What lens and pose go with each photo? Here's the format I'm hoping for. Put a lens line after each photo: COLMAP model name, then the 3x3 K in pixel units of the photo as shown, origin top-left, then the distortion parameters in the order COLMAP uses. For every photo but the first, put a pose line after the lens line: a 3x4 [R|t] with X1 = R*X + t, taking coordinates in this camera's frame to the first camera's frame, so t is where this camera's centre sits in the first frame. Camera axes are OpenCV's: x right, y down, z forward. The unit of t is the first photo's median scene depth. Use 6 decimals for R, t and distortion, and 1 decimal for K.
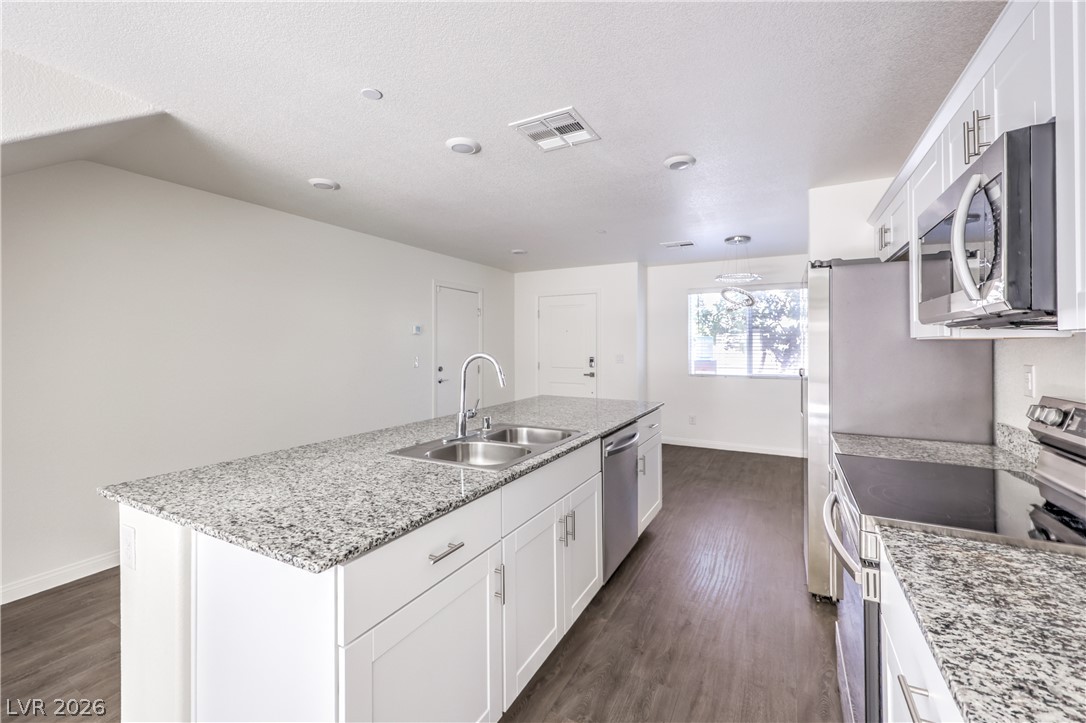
lens RADIAL K [[449.8, 0, 545.9], [0, 449.8, 341.3], [0, 0, 1]] dist [-0.001111, -0.000007]
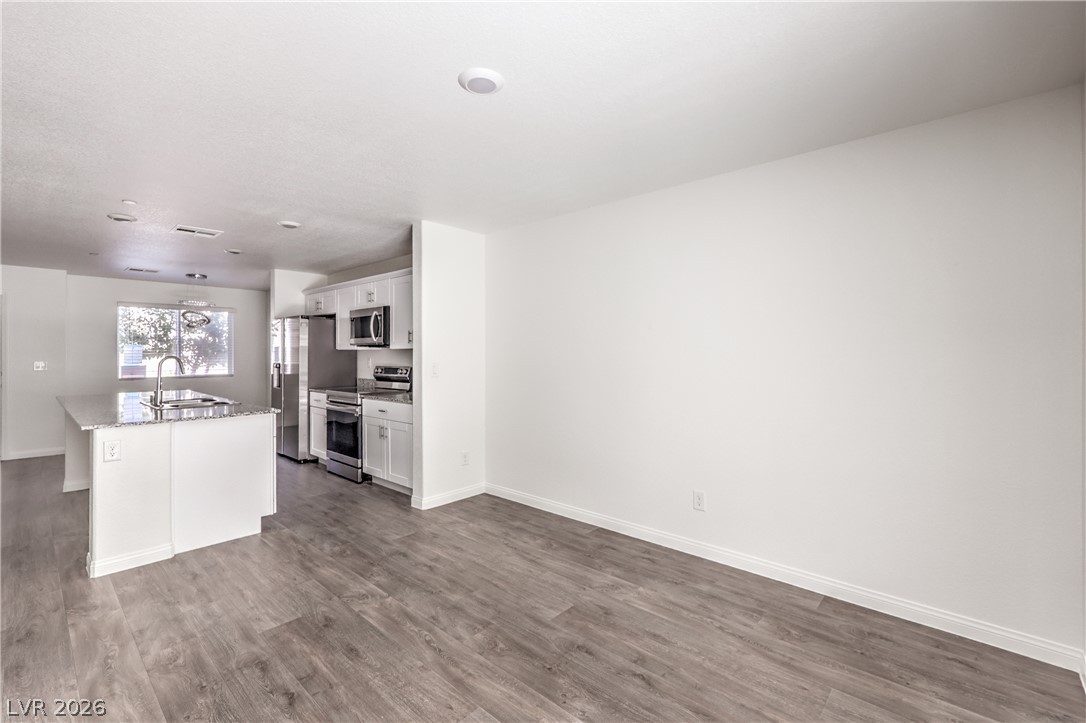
lens RADIAL K [[482.1, 0, 546.0], [0, 482.1, 349.4], [0, 0, 1]] dist [0.002193, 0.000597]
pose [[0.248953, 0.004503, 0.968505, -0.749407], [-0.005470, 0.999980, -0.003243, -0.001123], [-0.968500, -0.004490, 0.248973, -0.417183]]
